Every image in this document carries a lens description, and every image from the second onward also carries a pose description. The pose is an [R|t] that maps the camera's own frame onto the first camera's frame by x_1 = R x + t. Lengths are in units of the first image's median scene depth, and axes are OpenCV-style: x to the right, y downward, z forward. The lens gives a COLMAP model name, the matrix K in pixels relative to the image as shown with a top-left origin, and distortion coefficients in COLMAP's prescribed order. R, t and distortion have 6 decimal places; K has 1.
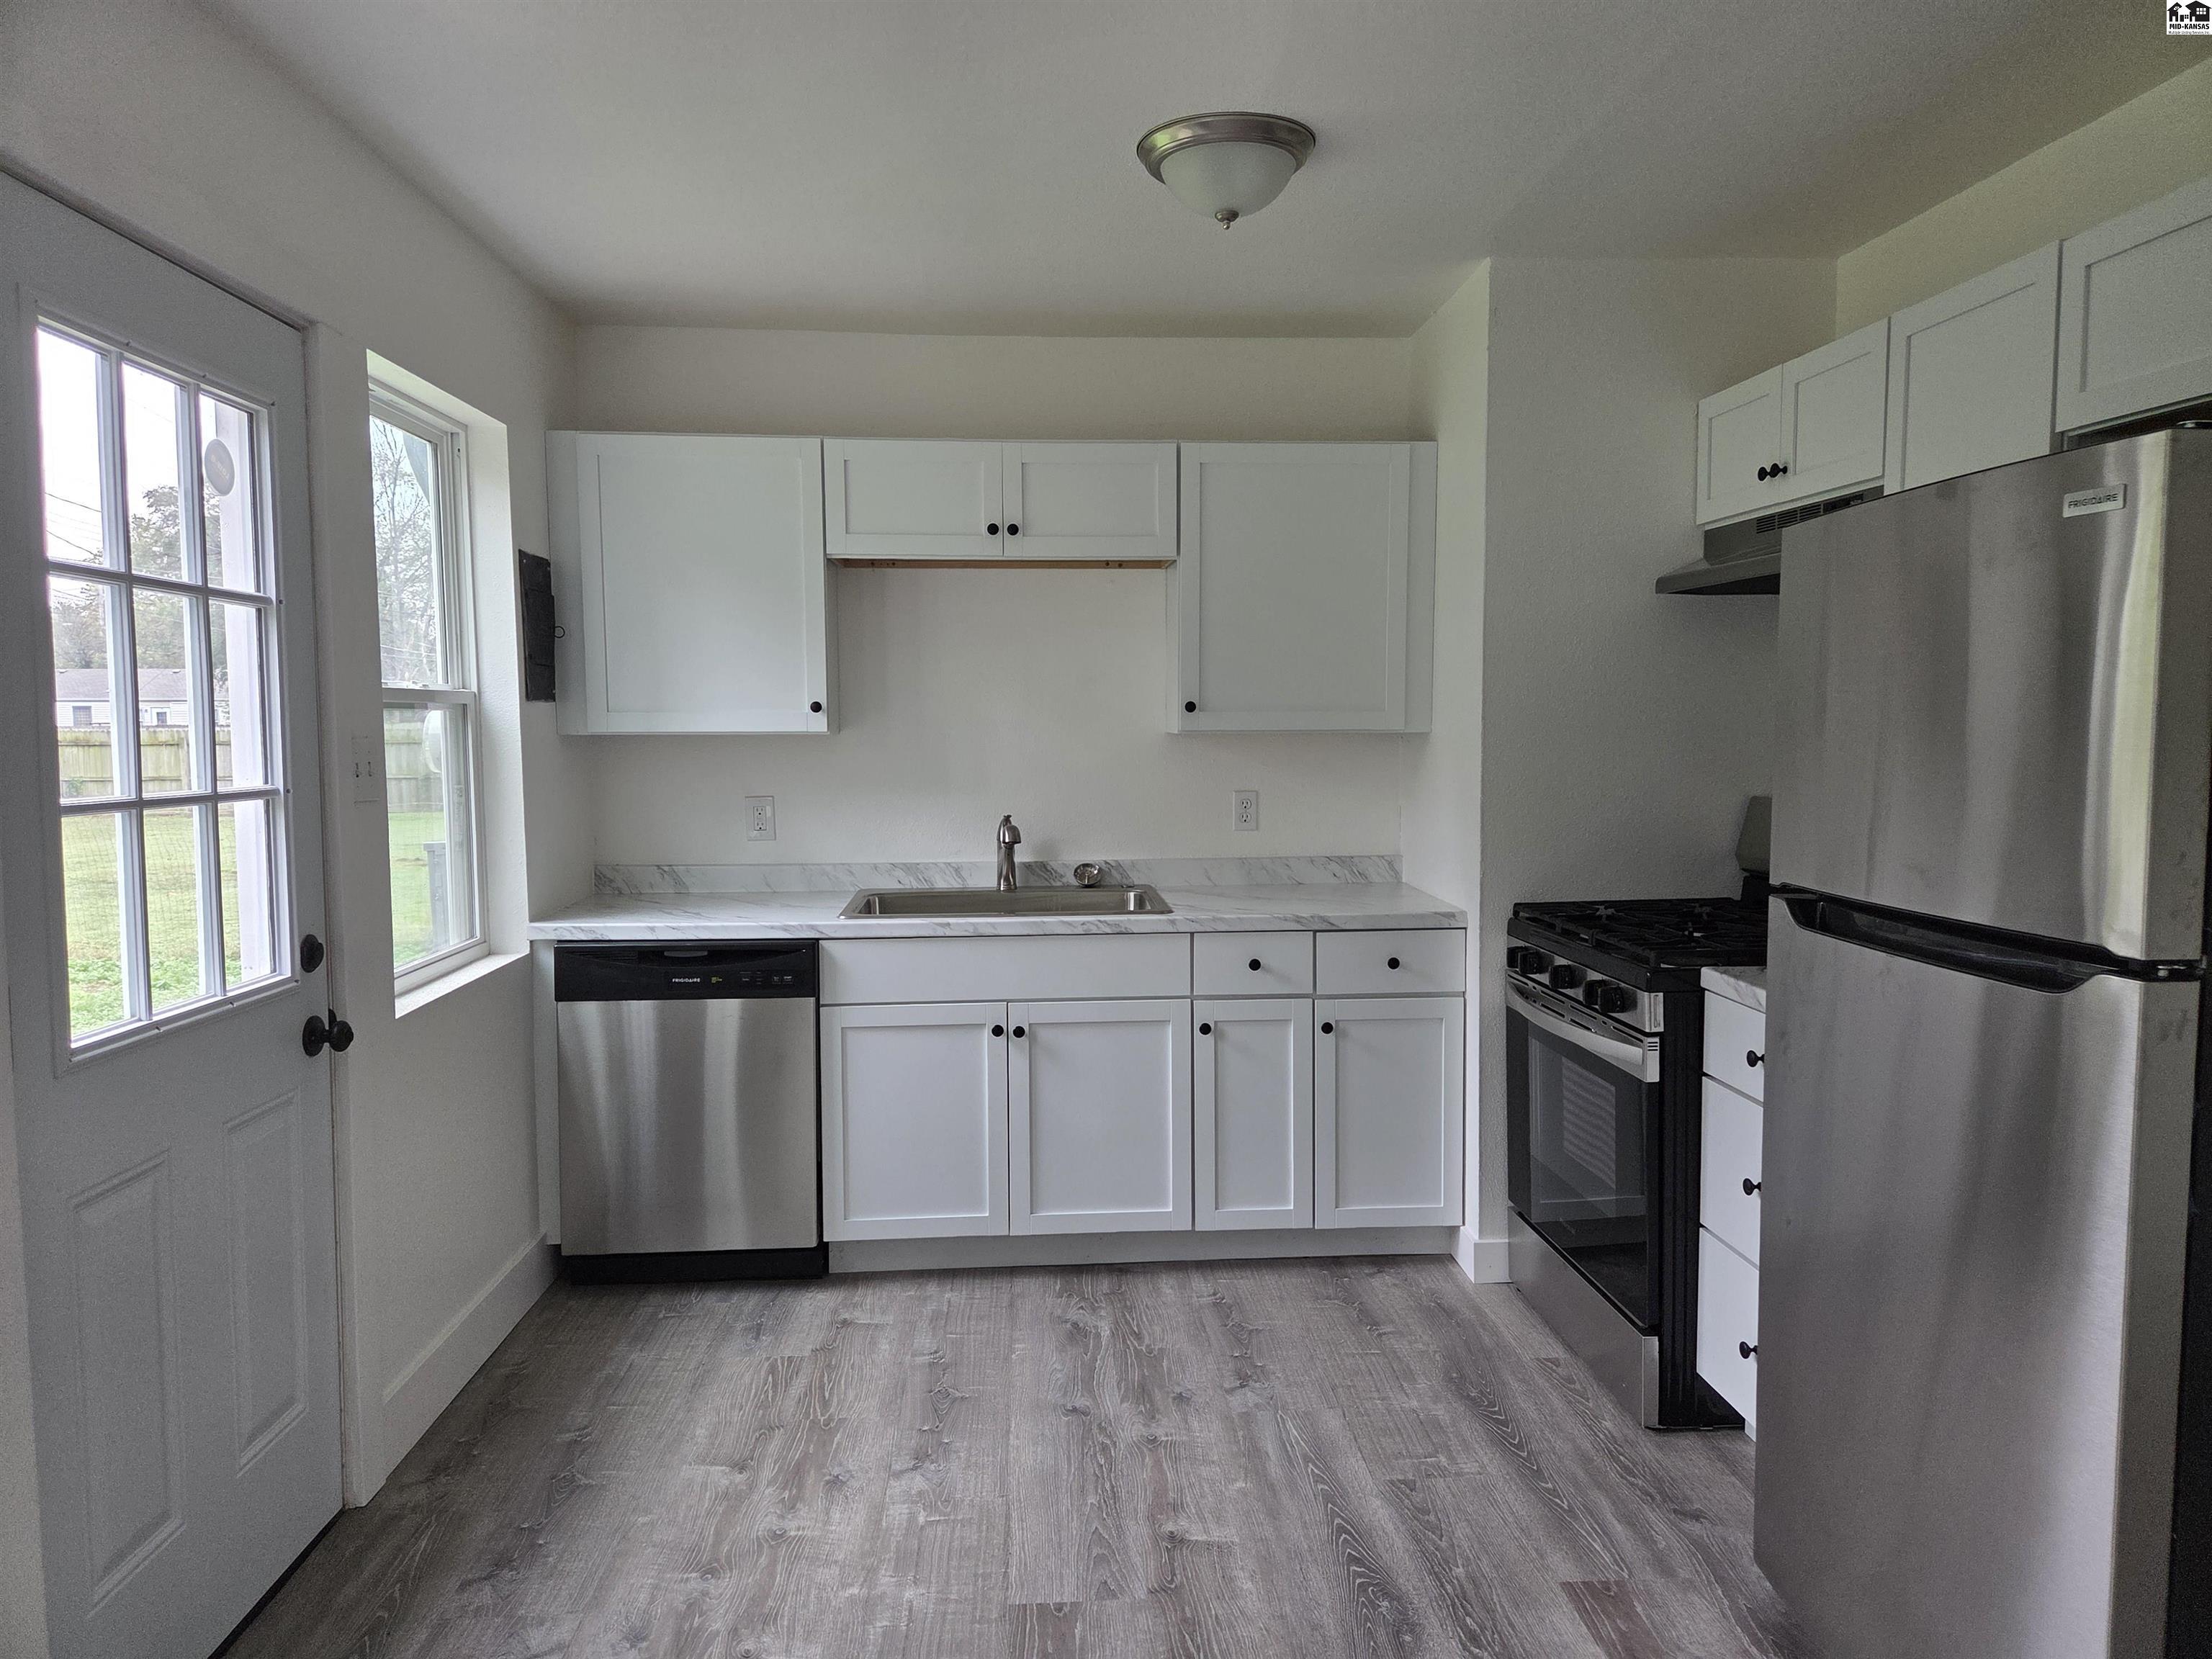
lens RADIAL K [[1478.9, 0, 1144.0], [0, 1478.9, 813.7], [0, 0, 1]] dist [0.066508, -0.060725]
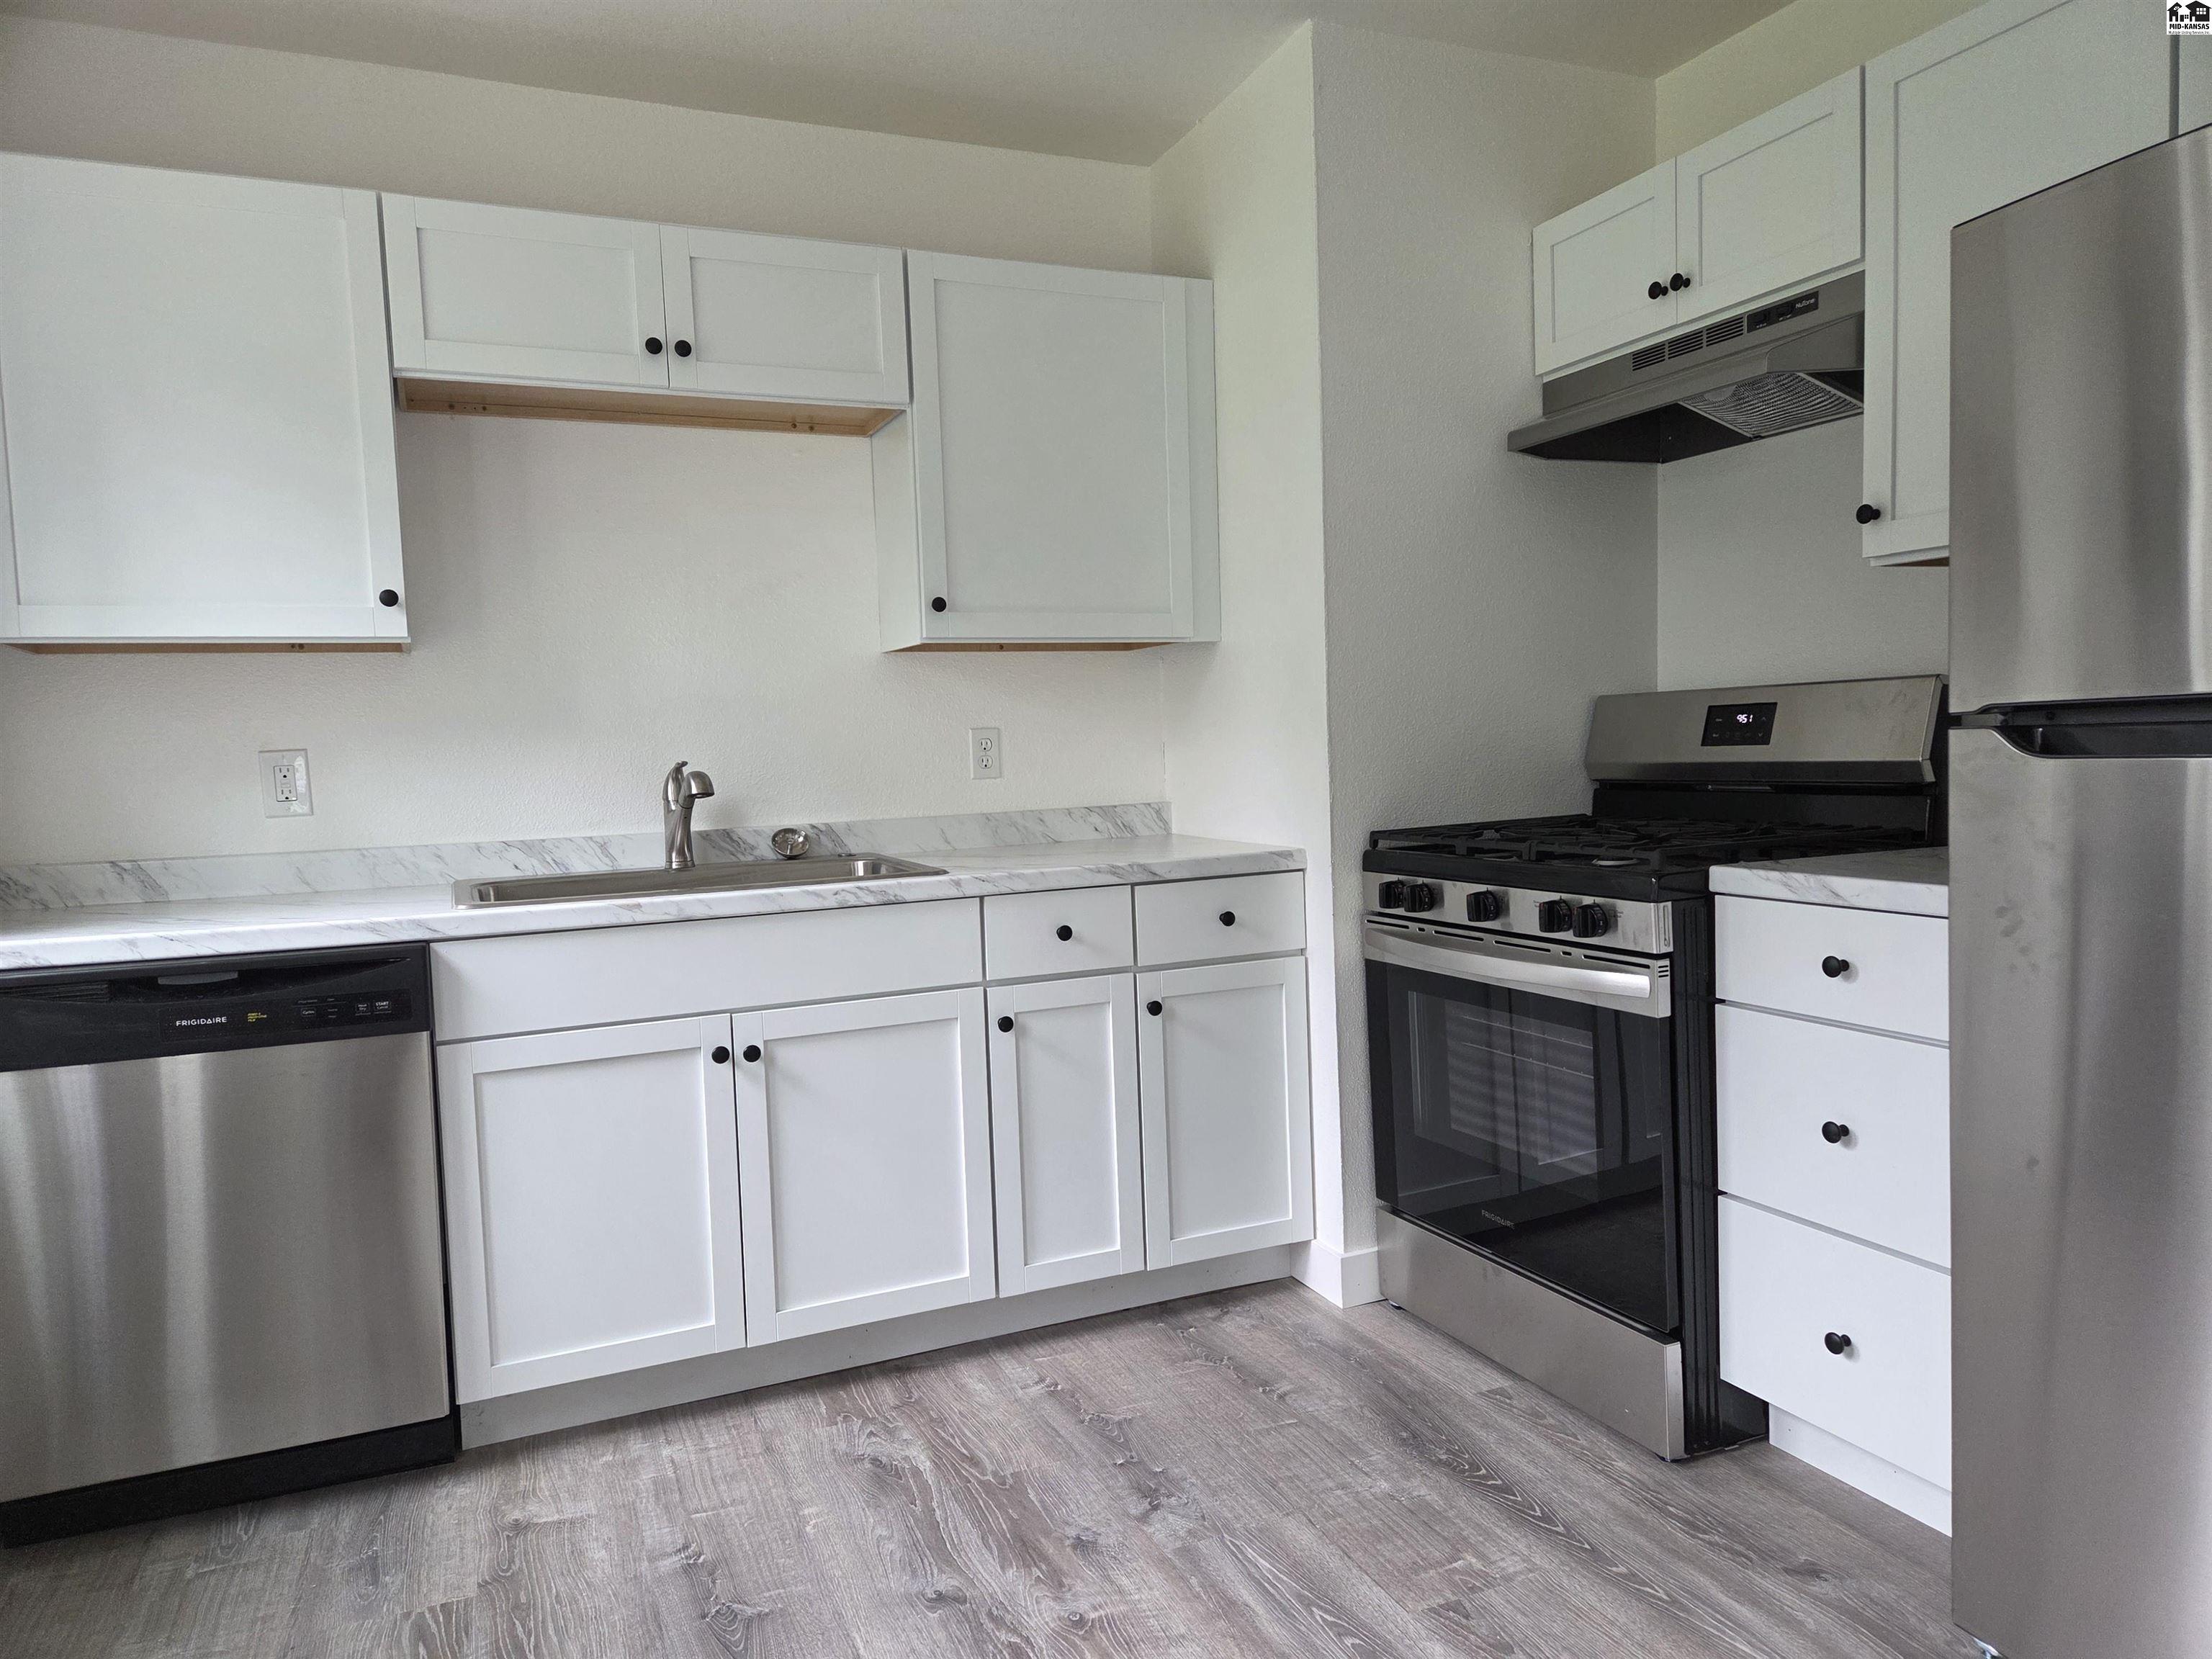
lens RADIAL K [[1478.9, 0, 1129.1], [0, 1478.9, 826.9], [0, 0, 1]] dist [0.066508, -0.060725]
pose [[0.945525, -0.052222, 0.321333, -0.135134], [0.056911, 0.998366, -0.005209, 0.054364], [-0.320536, 0.023213, 0.946952, 0.276063]]
